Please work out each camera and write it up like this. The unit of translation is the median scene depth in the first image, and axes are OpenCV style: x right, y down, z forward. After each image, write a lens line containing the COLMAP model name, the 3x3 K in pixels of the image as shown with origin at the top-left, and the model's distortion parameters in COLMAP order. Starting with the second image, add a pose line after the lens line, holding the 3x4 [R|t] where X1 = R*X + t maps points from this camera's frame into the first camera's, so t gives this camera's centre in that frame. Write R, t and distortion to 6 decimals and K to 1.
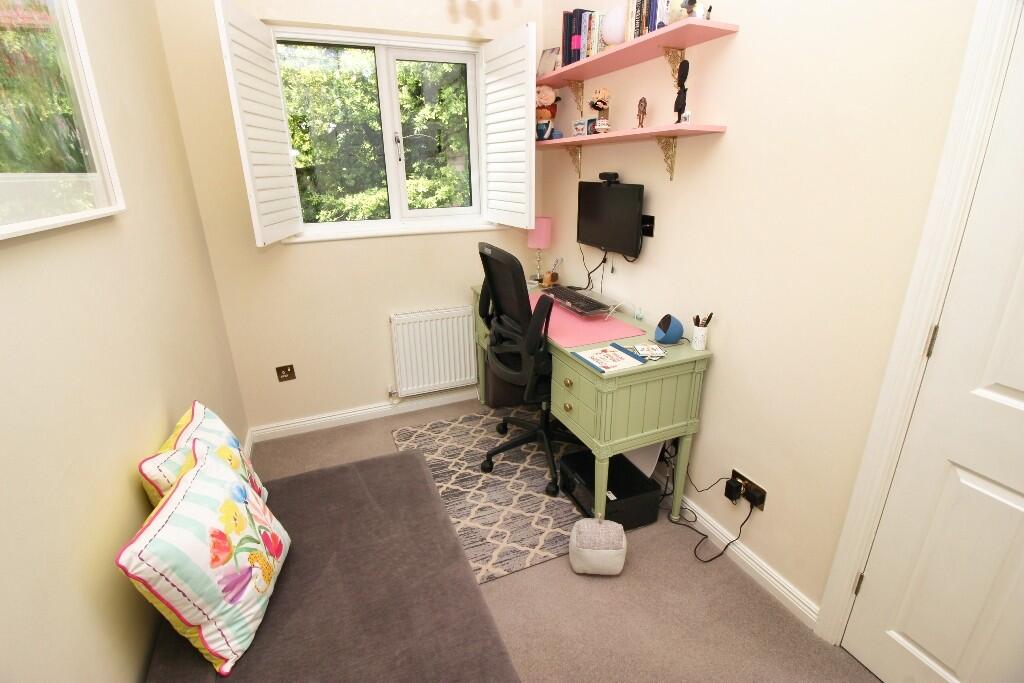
lens RADIAL K [[475.2, 0, 509.3], [0, 475.2, 333.2], [0, 0, 1]] dist [0.003203, -0.015060]
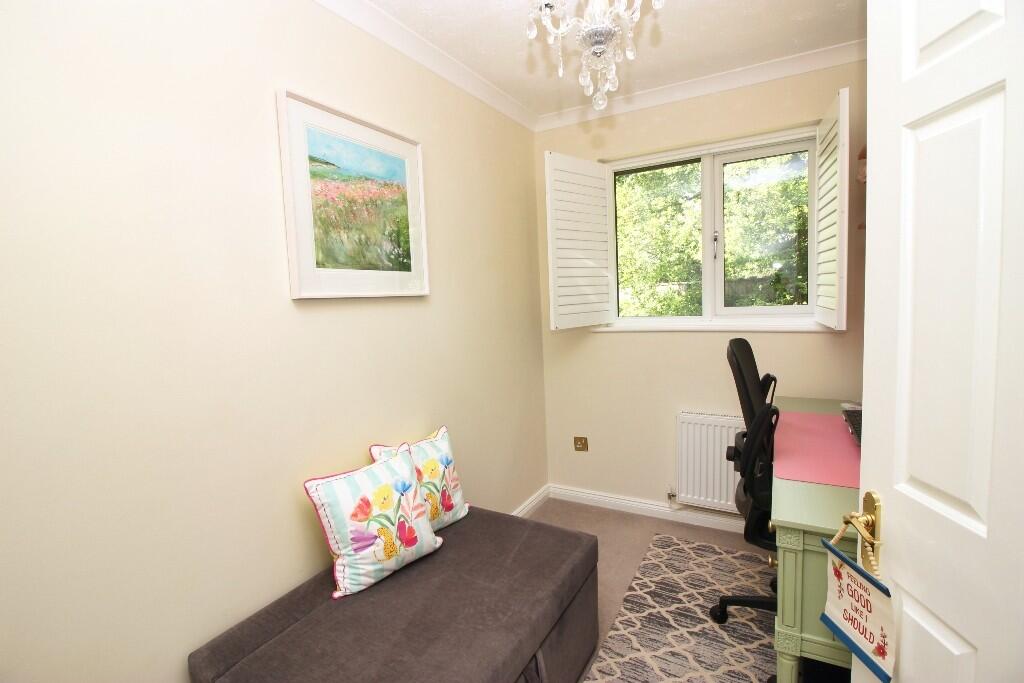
lens RADIAL K [[475.2, 0, 509.3], [0, 475.2, 333.2], [0, 0, 1]] dist [0.003203, -0.015060]
pose [[0.606938, 0.052562, -0.793009, 0.372363], [-0.228320, 0.967280, -0.110634, -0.008302], [0.761246, 0.248207, 0.599080, 0.152685]]
